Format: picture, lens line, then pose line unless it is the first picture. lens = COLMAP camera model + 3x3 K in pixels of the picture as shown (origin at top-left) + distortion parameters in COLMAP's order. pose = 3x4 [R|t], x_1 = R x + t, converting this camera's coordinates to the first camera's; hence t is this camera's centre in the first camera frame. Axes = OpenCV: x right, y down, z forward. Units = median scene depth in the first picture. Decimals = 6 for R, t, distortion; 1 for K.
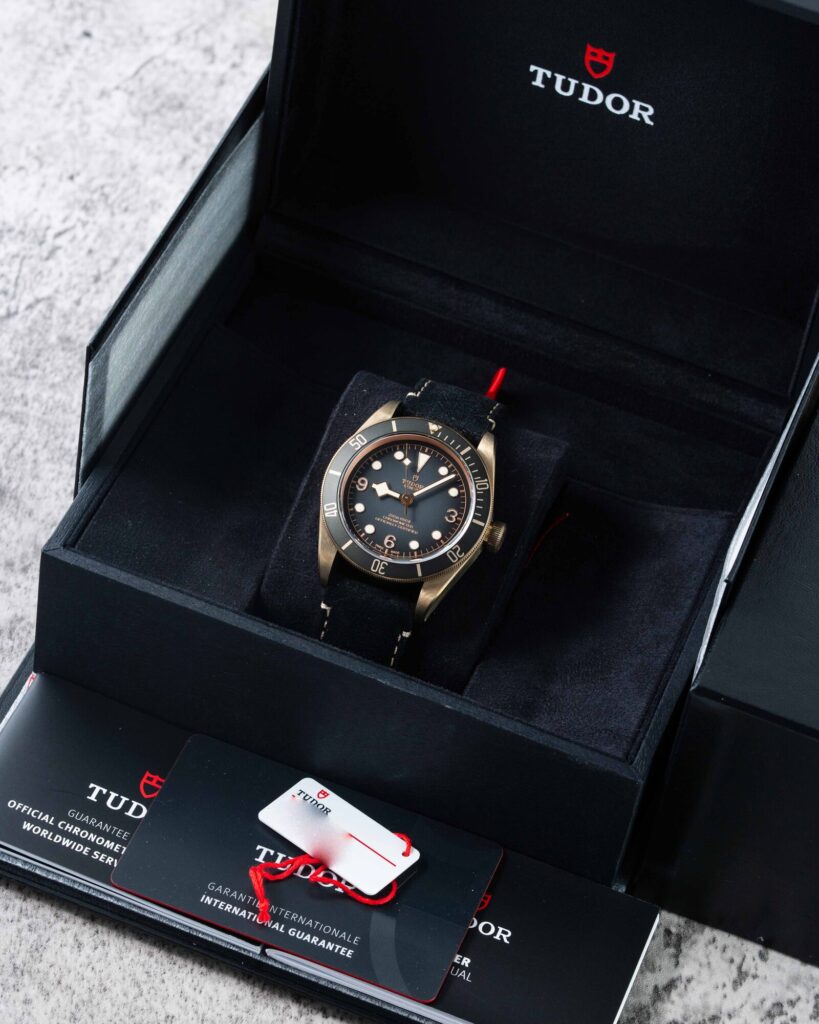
lens RADIAL K [[4734.3, 0, 409.9], [0, 4734.3, 512.7], [0, 0, 1]] dist [-0.015108, 0.000000]
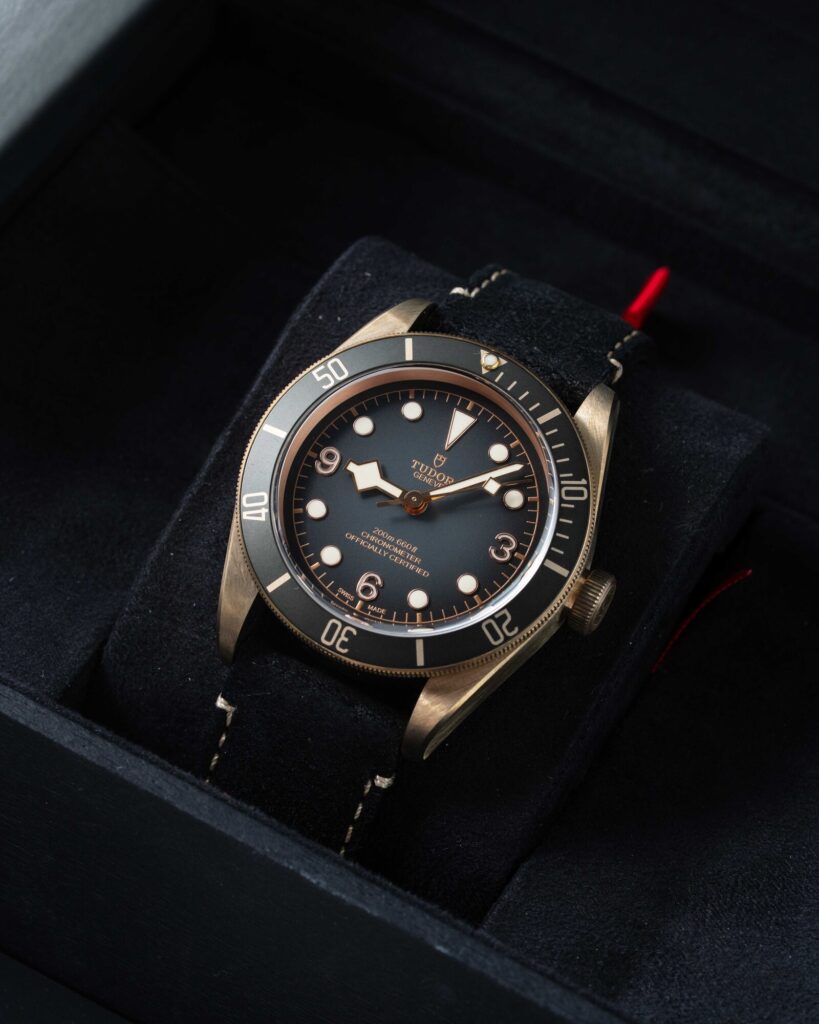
lens RADIAL K [[4734.3, 0, 407.9], [0, 4734.3, 509.2], [0, 0, 1]] dist [-0.015108, 0.000000]
pose [[0.991298, 0.113650, -0.066418, 0.030477], [-0.114007, 0.993479, -0.001606, -0.001319], [0.065802, 0.009164, 0.997791, 0.520037]]
